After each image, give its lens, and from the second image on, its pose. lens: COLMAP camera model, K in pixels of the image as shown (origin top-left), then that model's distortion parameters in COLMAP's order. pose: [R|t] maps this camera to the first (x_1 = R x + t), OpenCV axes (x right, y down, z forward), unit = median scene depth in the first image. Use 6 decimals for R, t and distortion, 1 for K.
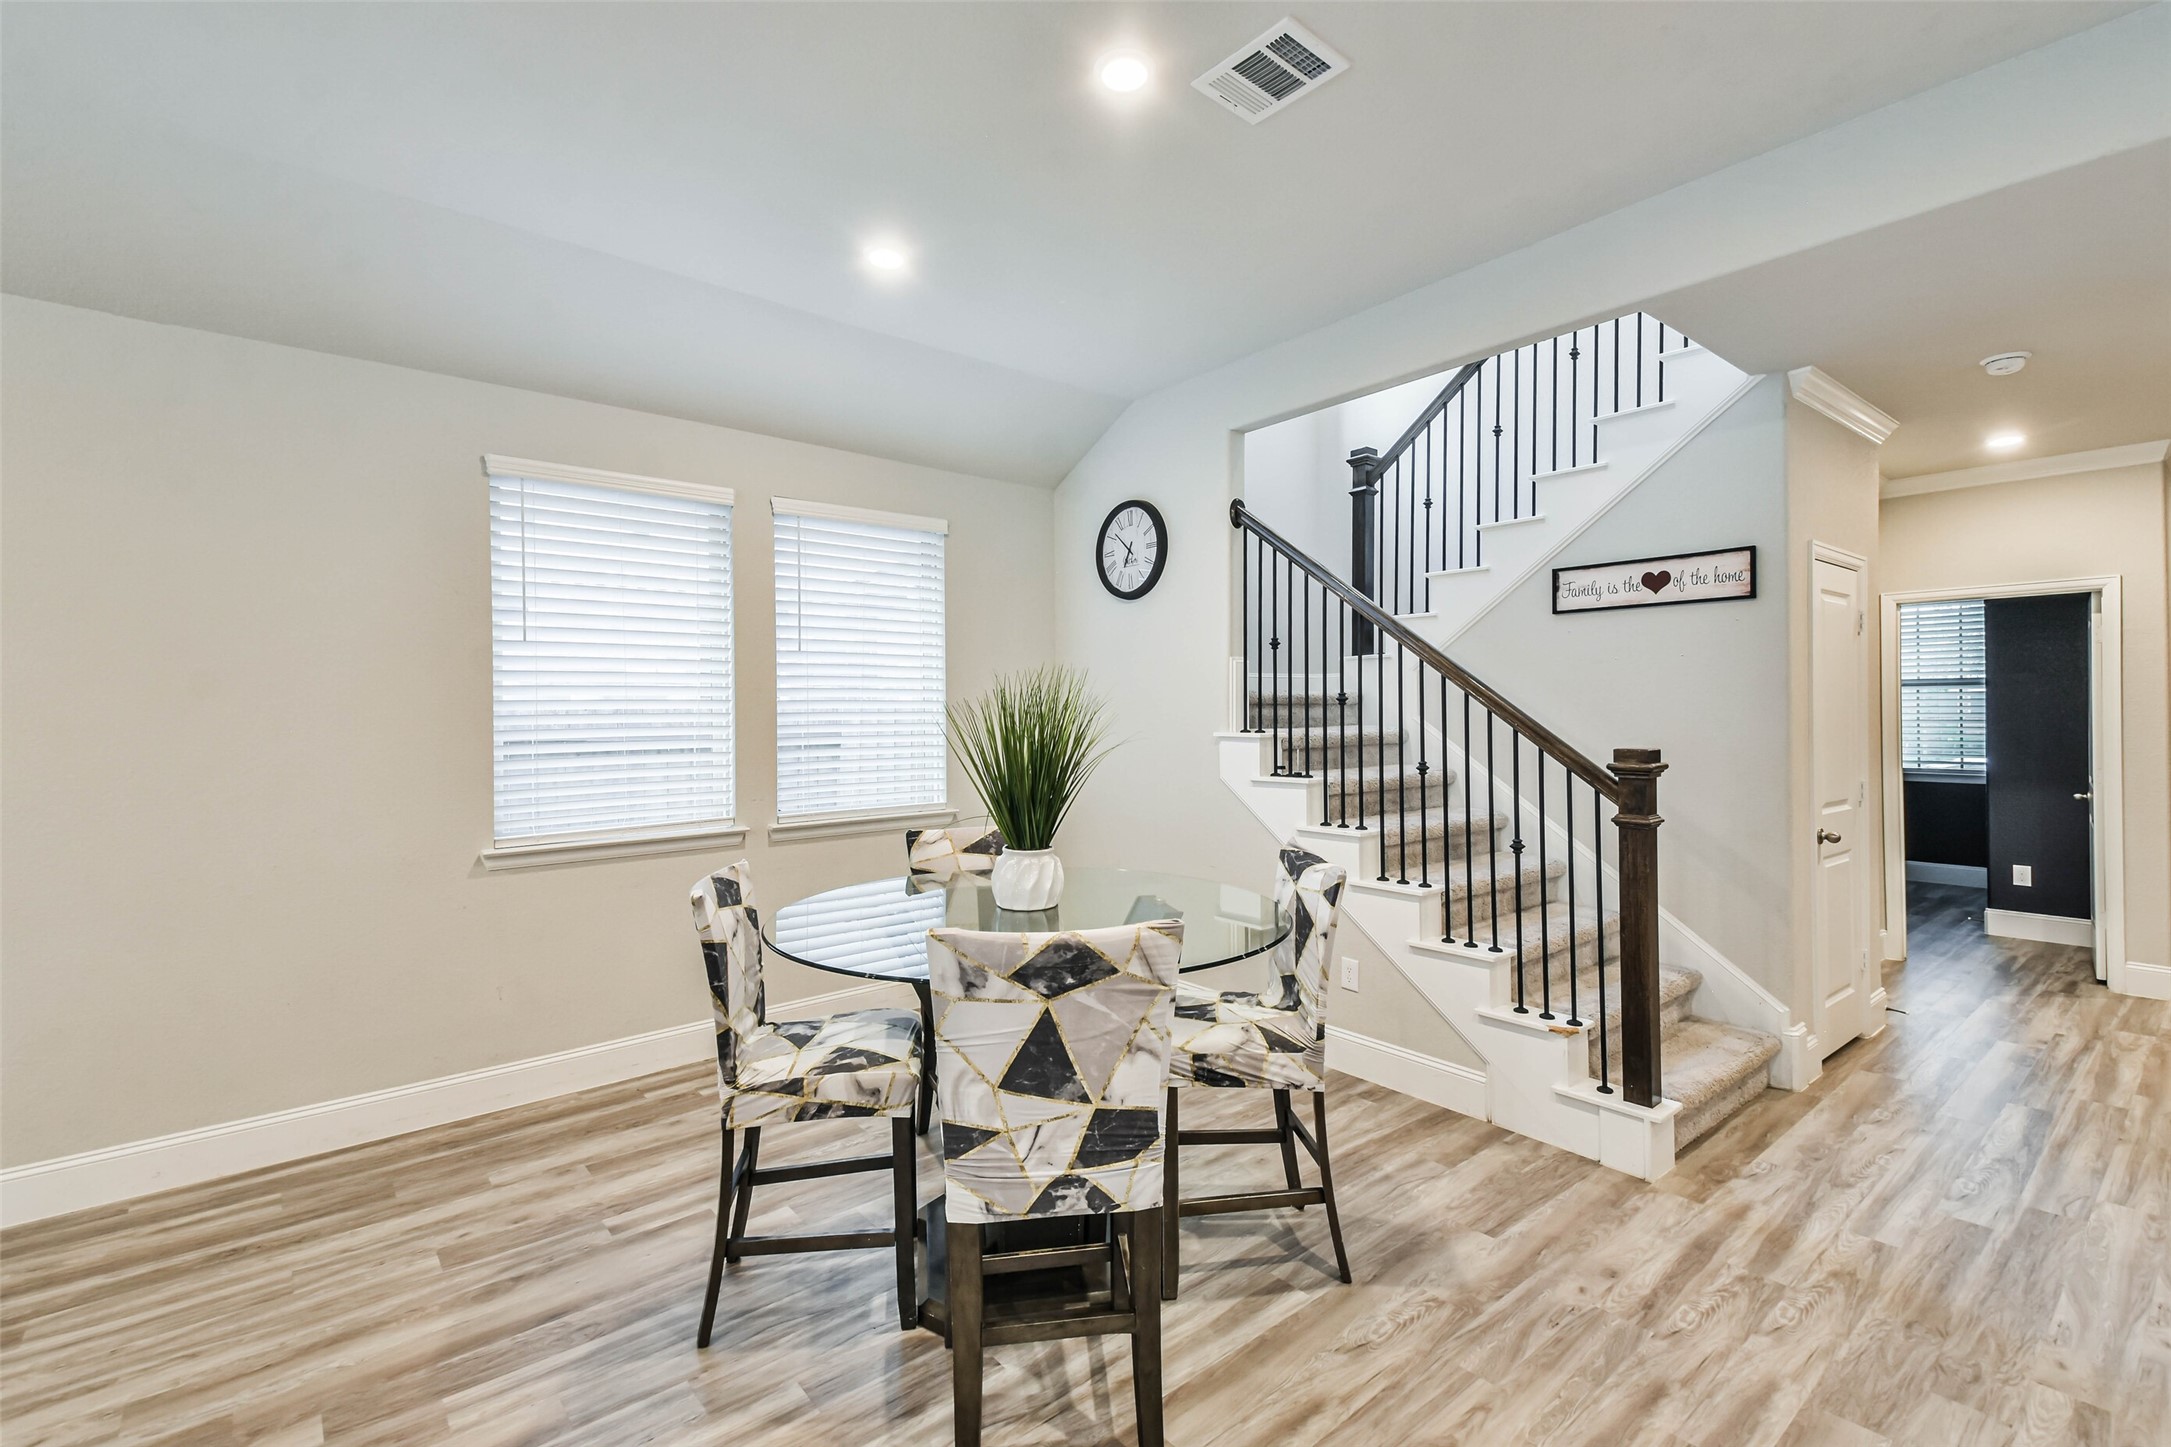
lens RADIAL K [[947.7, 0, 1087.9], [0, 947.7, 717.5], [0, 0, 1]] dist [0.088133, -0.036802]
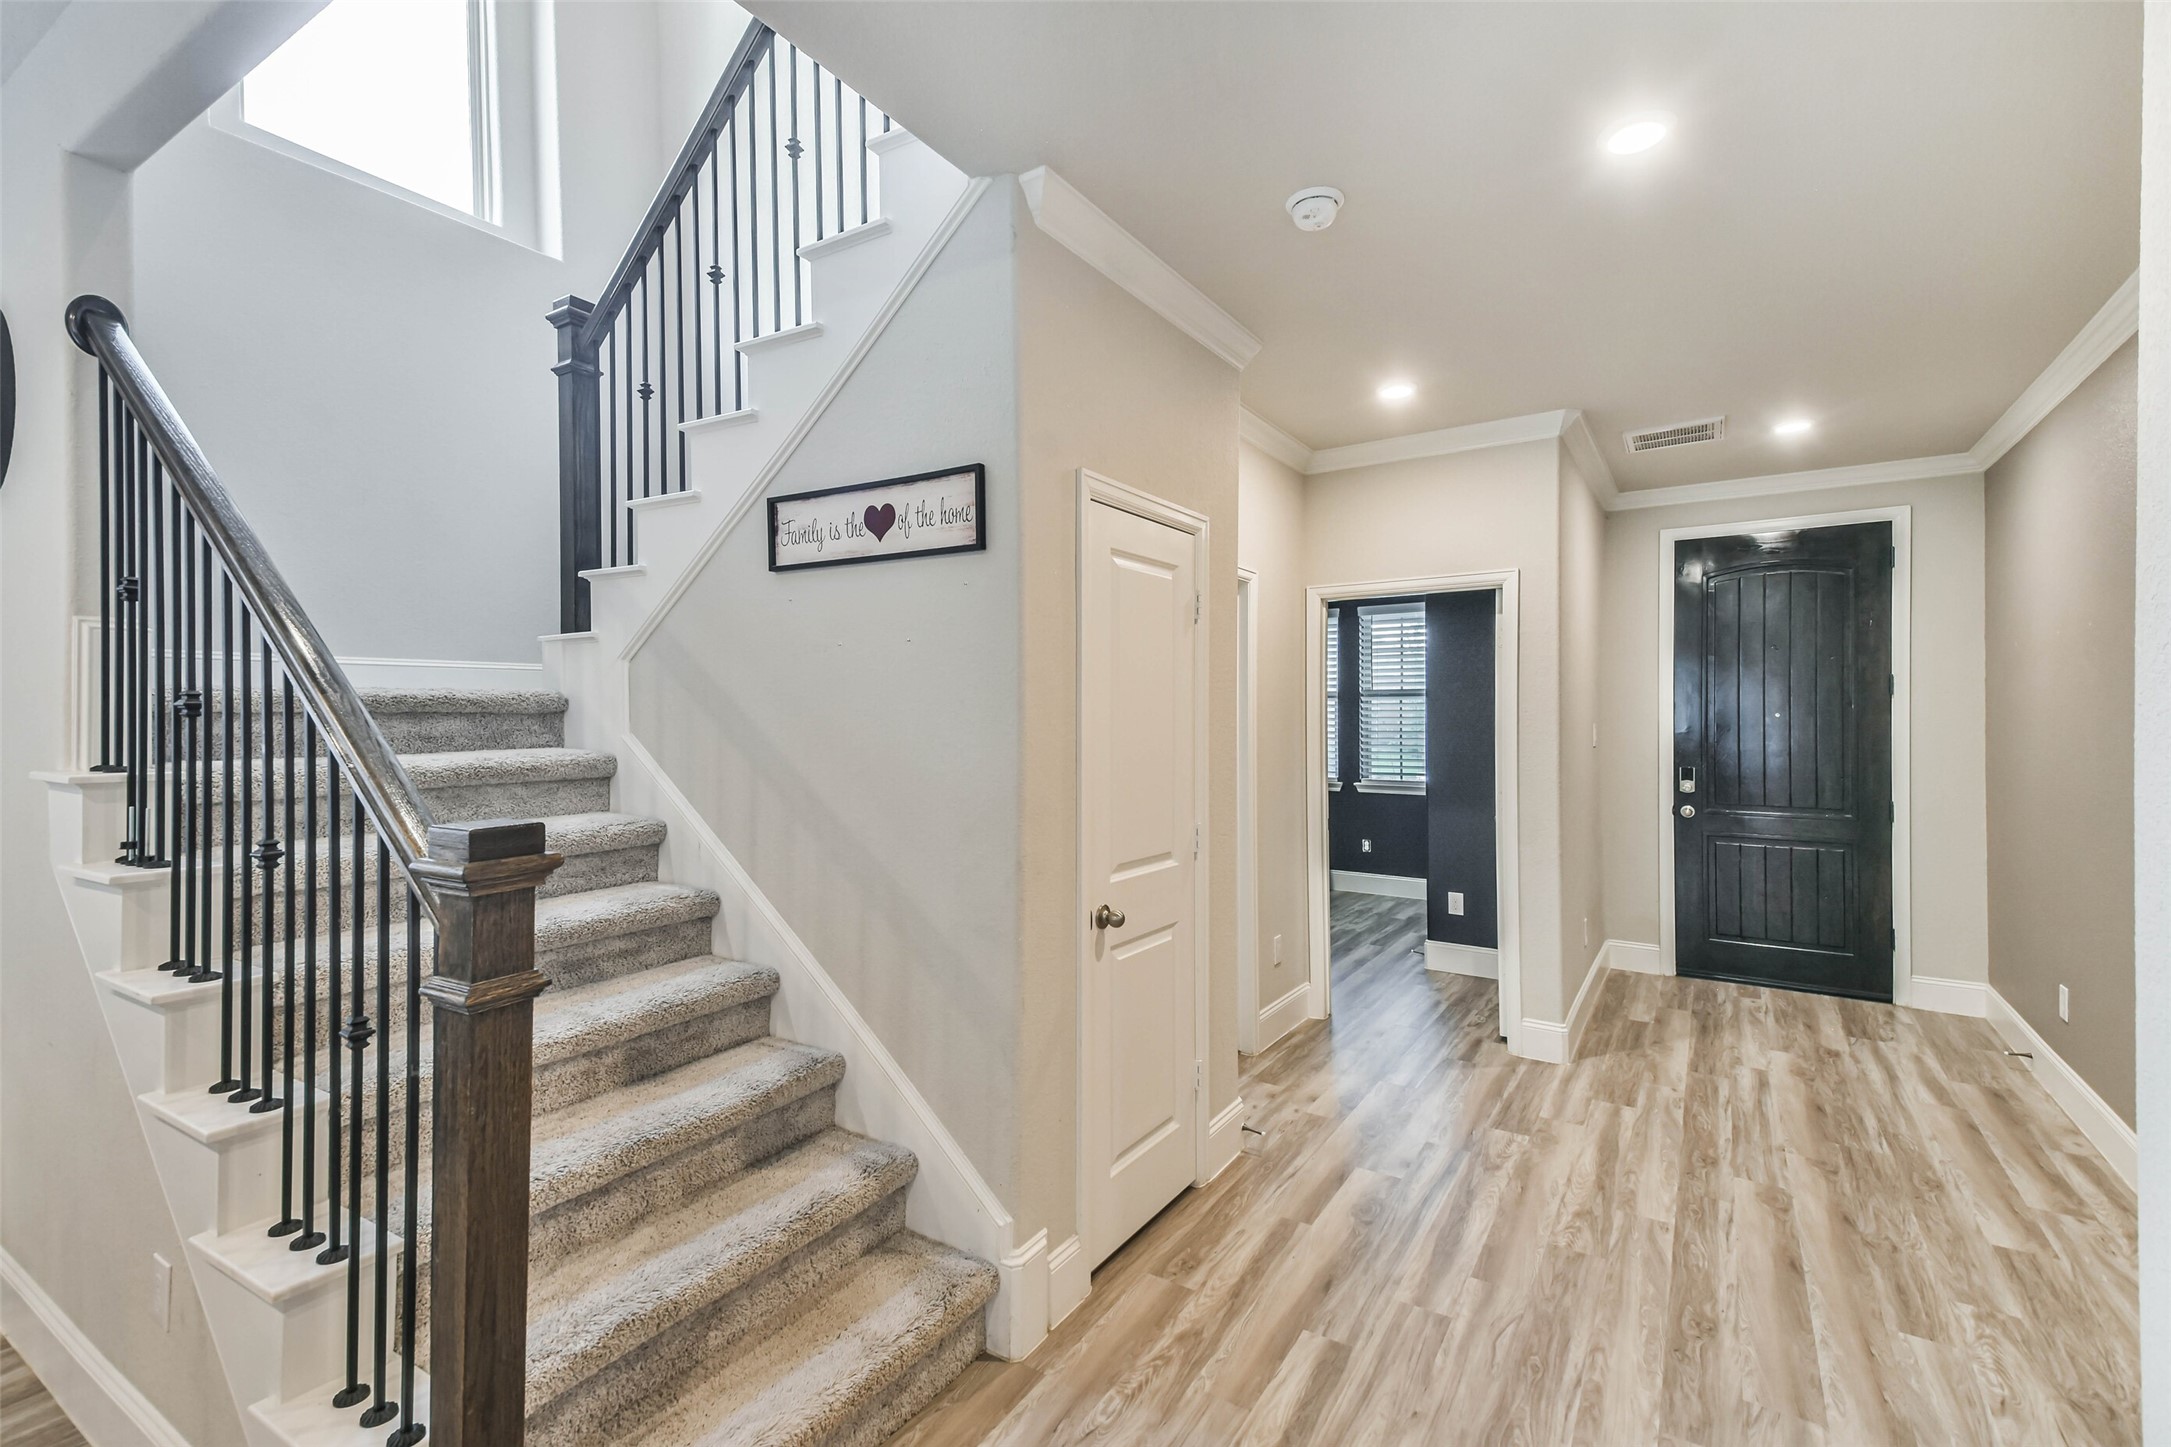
lens RADIAL K [[947.7, 0, 1087.9], [0, 947.7, 717.5], [0, 0, 1]] dist [0.088133, -0.036802]
pose [[0.955801, 0.003085, 0.293997, 0.526265], [-0.001523, 0.999983, -0.005540, -0.010590], [-0.294010, 0.004848, 0.955790, 0.373362]]
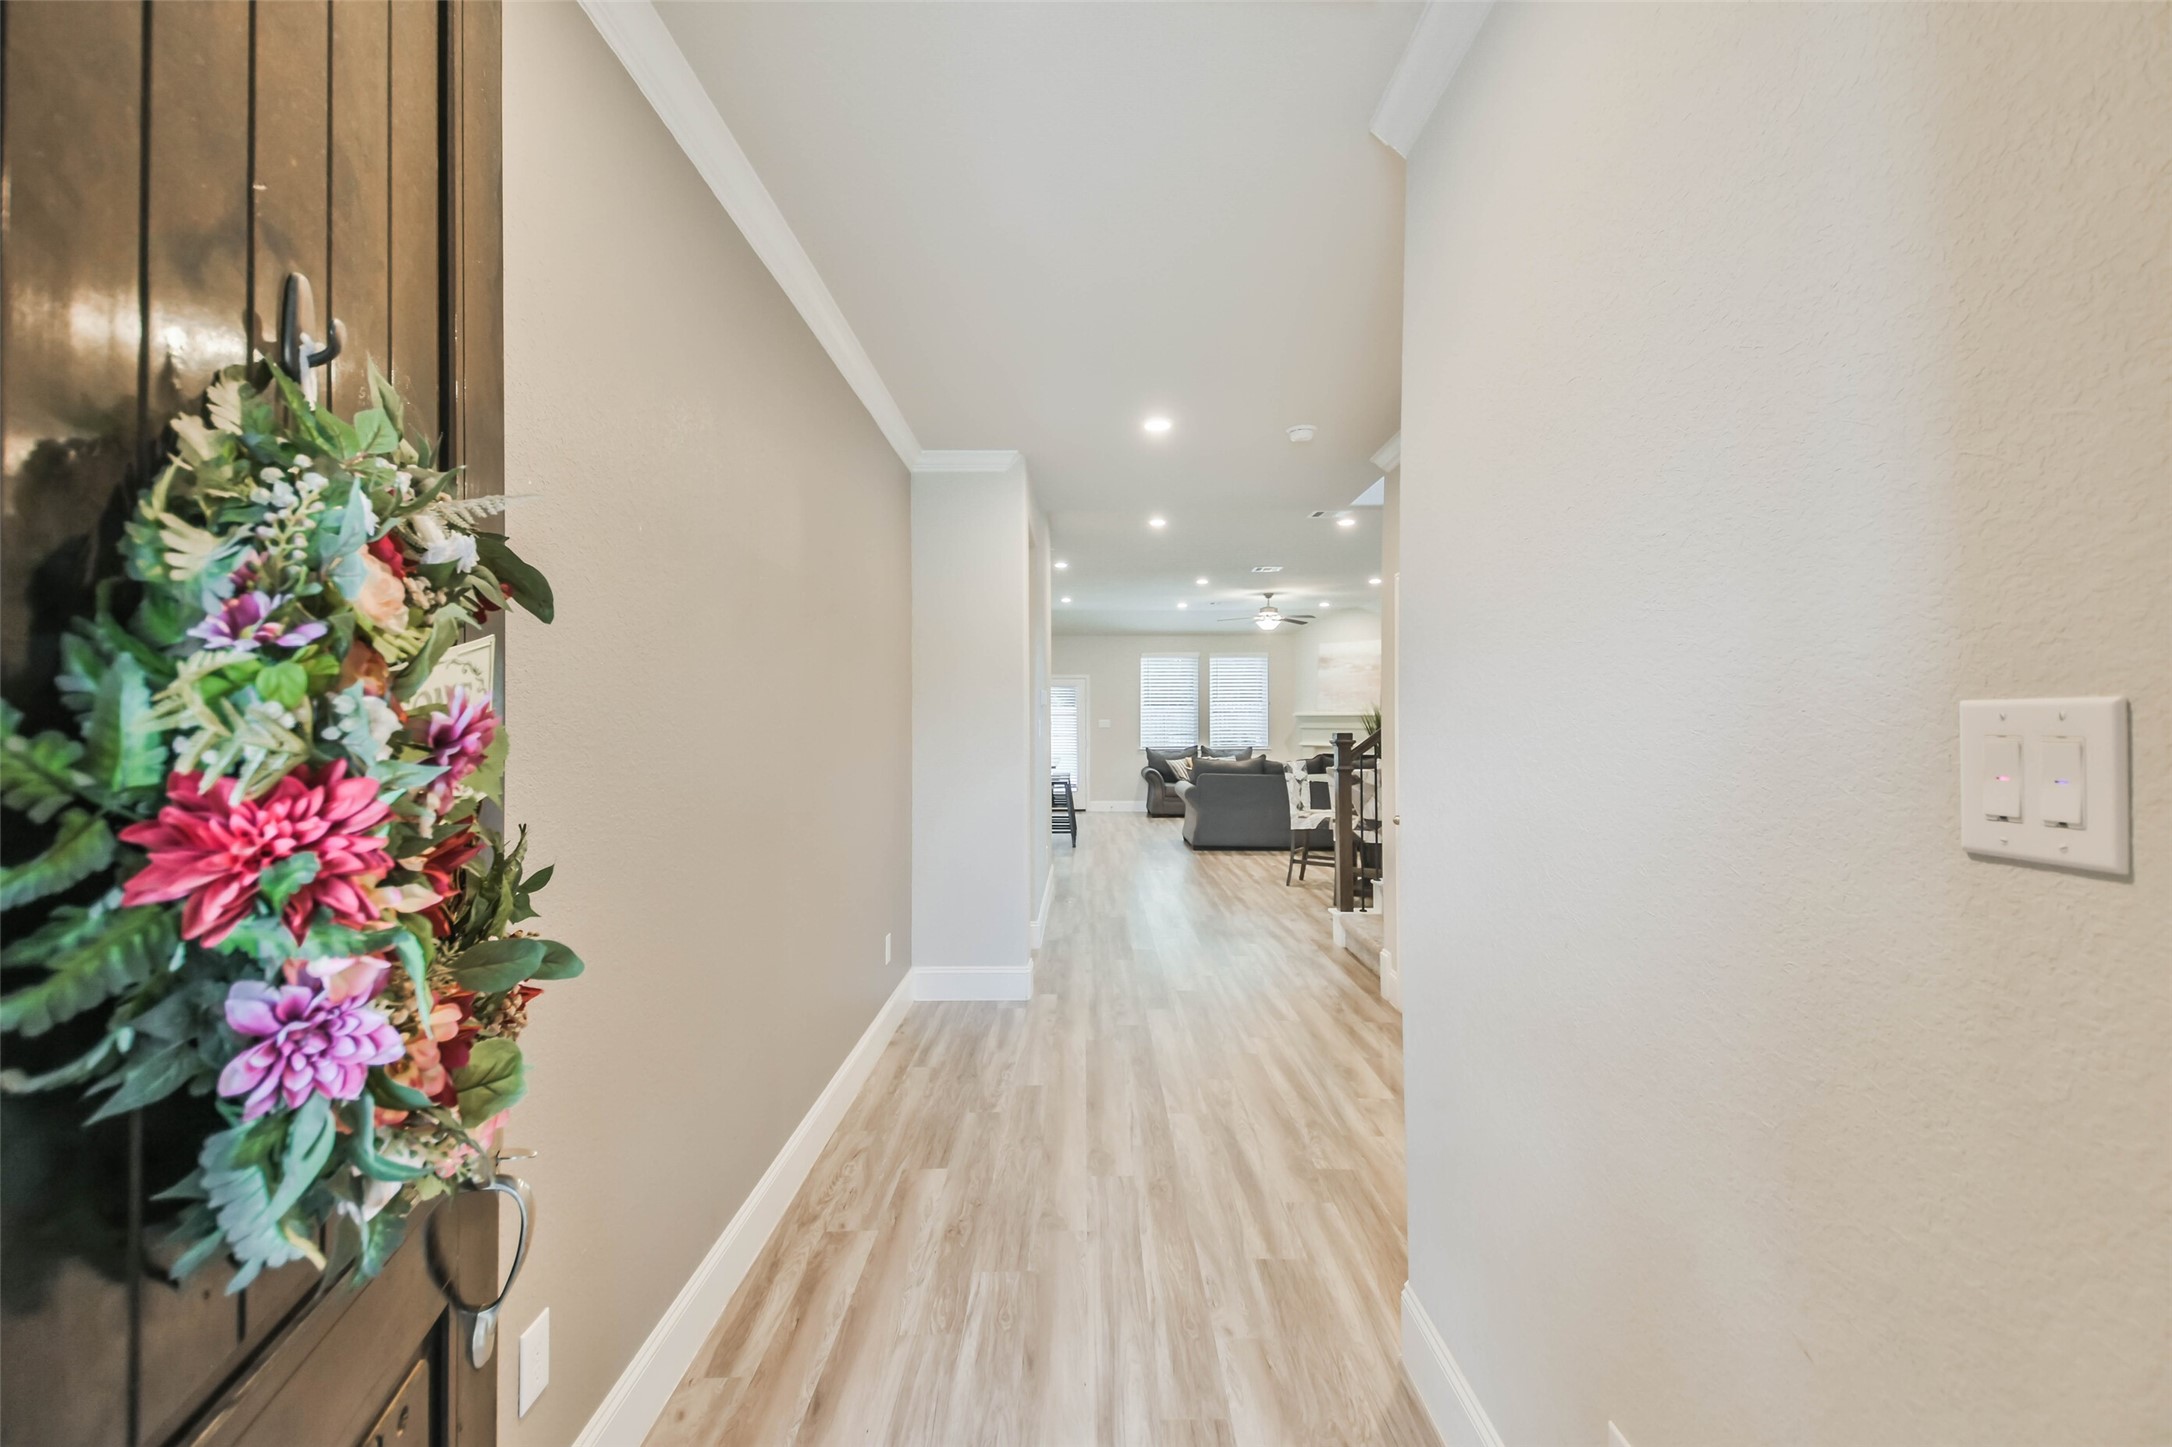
lens RADIAL K [[948.2, 0, 1088.4], [0, 948.2, 717.5], [0, 0, 1]] dist [0.088133, -0.036802]
pose [[-0.640270, 0.005468, -0.768131, 1.813386], [0.003917, 0.999985, 0.003853, -0.005544], [0.768140, -0.000542, -0.640281, 1.402071]]
